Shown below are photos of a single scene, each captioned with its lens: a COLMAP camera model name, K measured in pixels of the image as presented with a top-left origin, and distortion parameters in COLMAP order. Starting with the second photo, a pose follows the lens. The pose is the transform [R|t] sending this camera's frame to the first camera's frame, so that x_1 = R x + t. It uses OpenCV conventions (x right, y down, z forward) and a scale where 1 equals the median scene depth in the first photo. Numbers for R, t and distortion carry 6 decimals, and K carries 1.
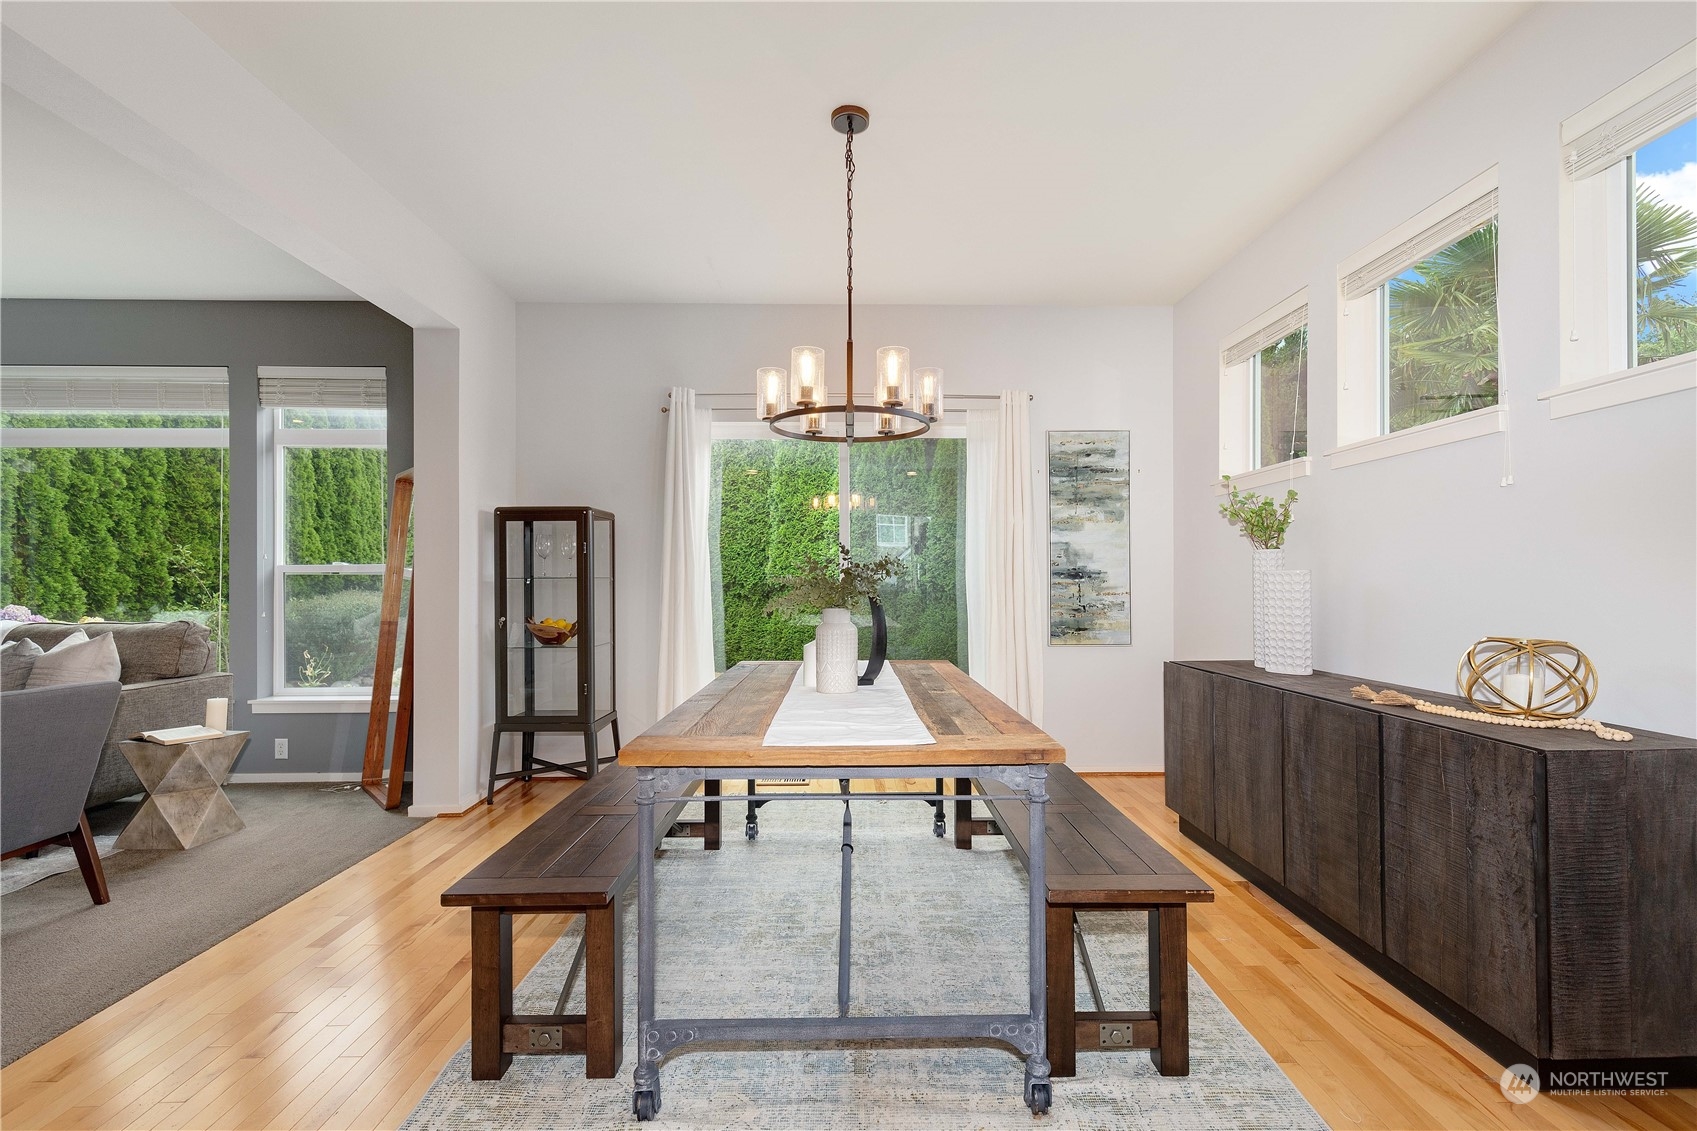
lens RADIAL K [[766.9, 0, 849.2], [0, 766.9, 576.3], [0, 0, 1]] dist [0.012853, -0.001377]
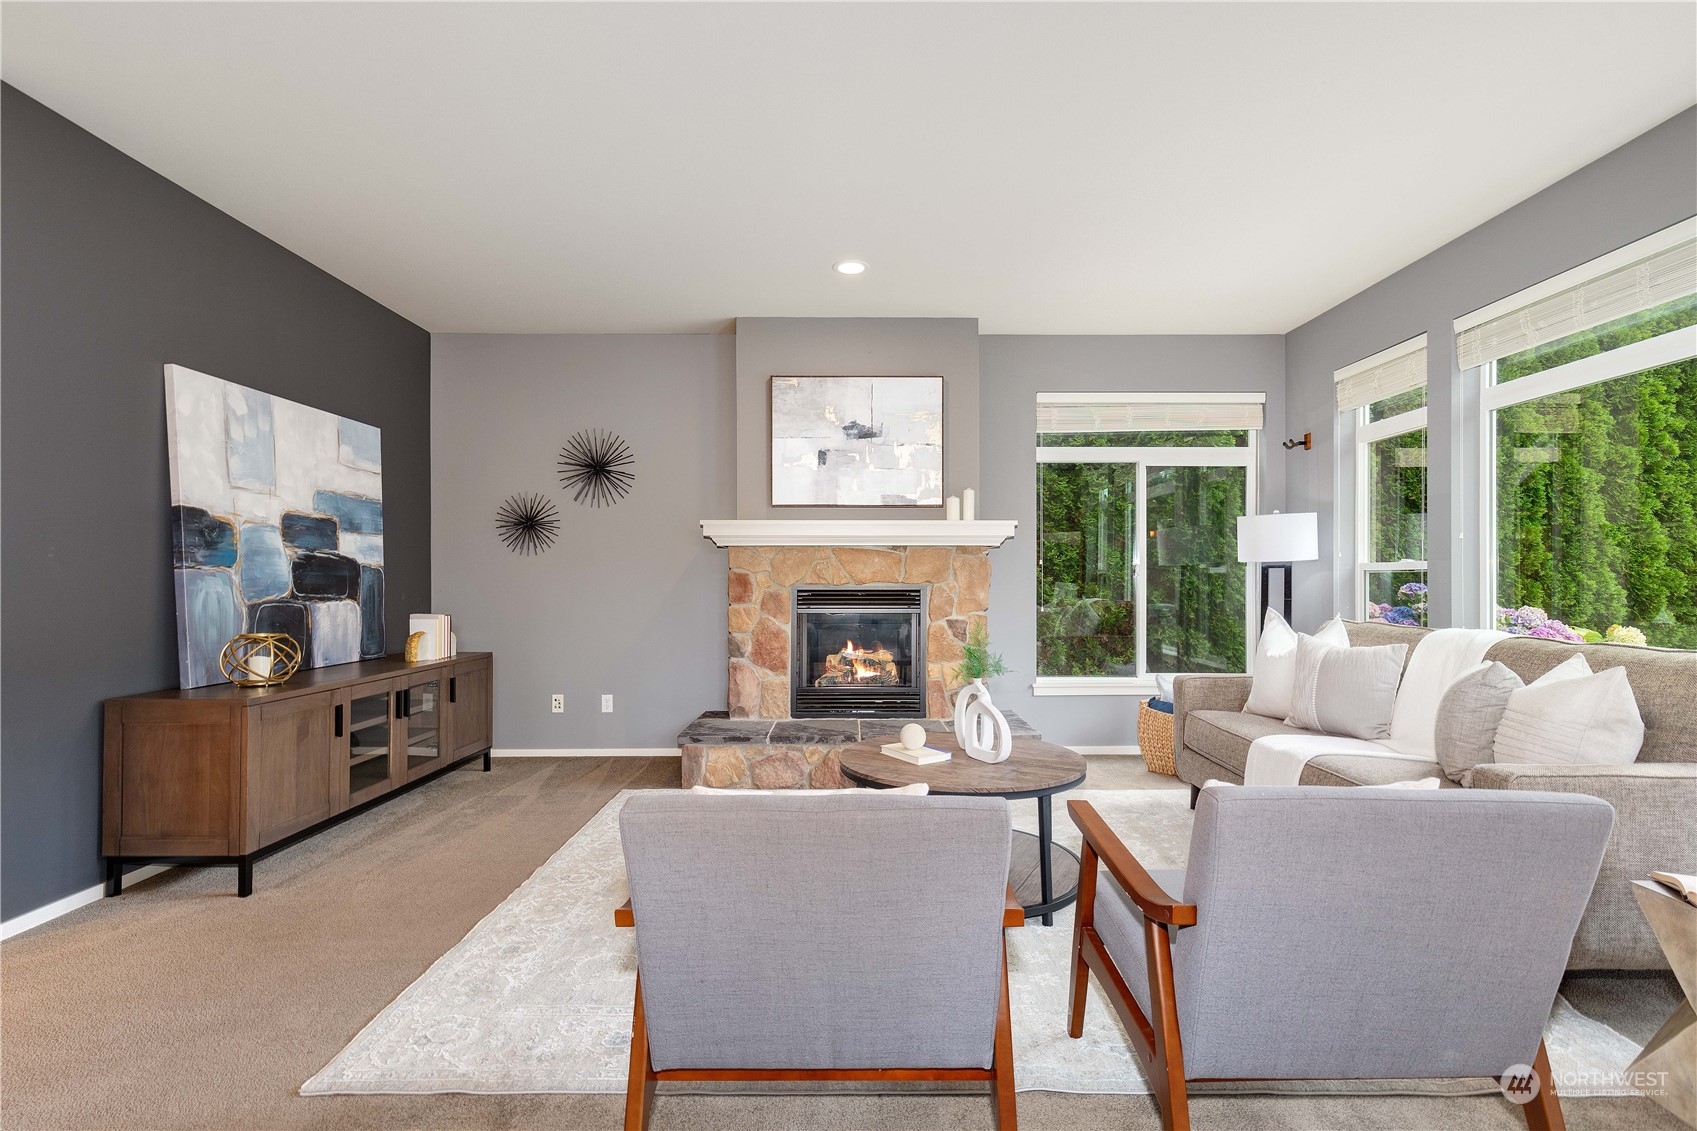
lens RADIAL K [[766.9, 0, 860.2], [0, 766.9, 572.4], [0, 0, 1]] dist [0.012853, -0.001377]
pose [[-0.000461, -0.004000, -0.999992, -0.173684], [0.002612, 0.999989, -0.004002, 0.001539], [0.999996, -0.002614, -0.000450, 0.200278]]
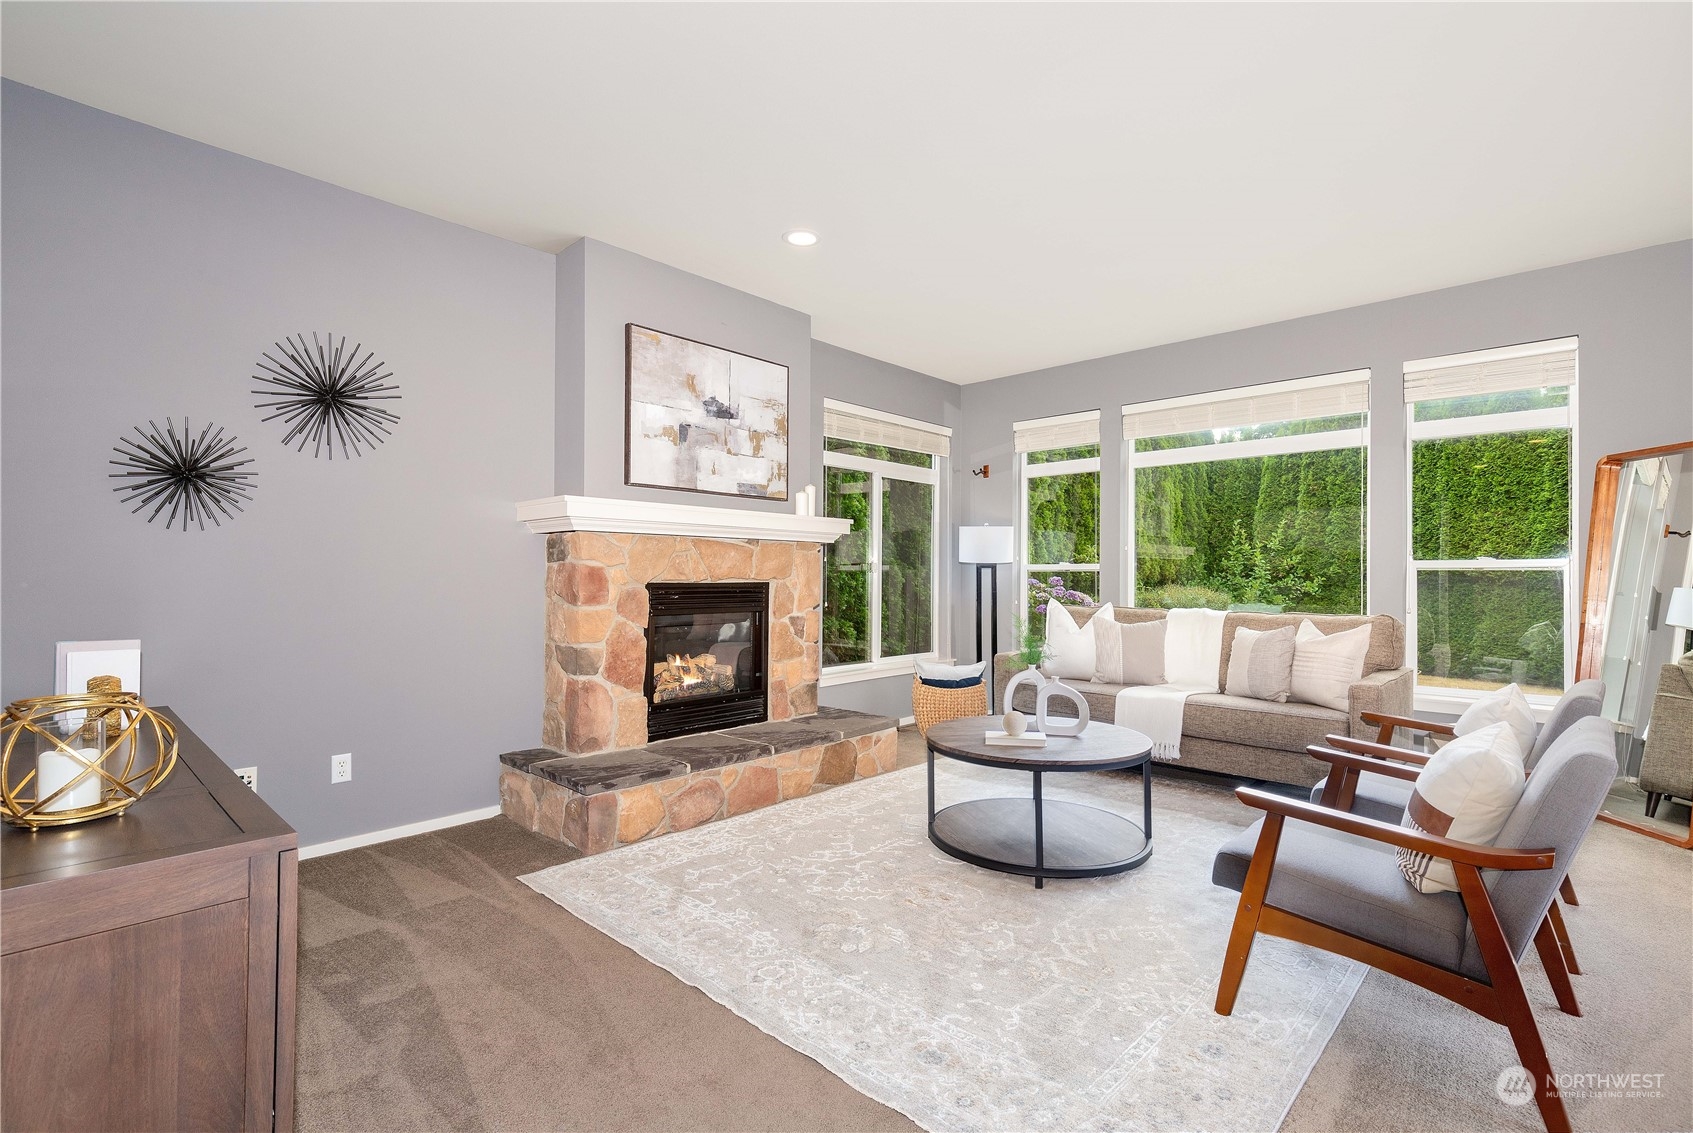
lens RADIAL K [[765.1, 0, 863.2], [0, 765.1, 569.7], [0, 0, 1]] dist [0.012853, -0.001377]
pose [[0.729112, 0.005602, -0.684371, -0.325107], [-0.007858, 0.999969, -0.000187, 0.000213], [0.684349, 0.005515, 0.729134, -0.106048]]
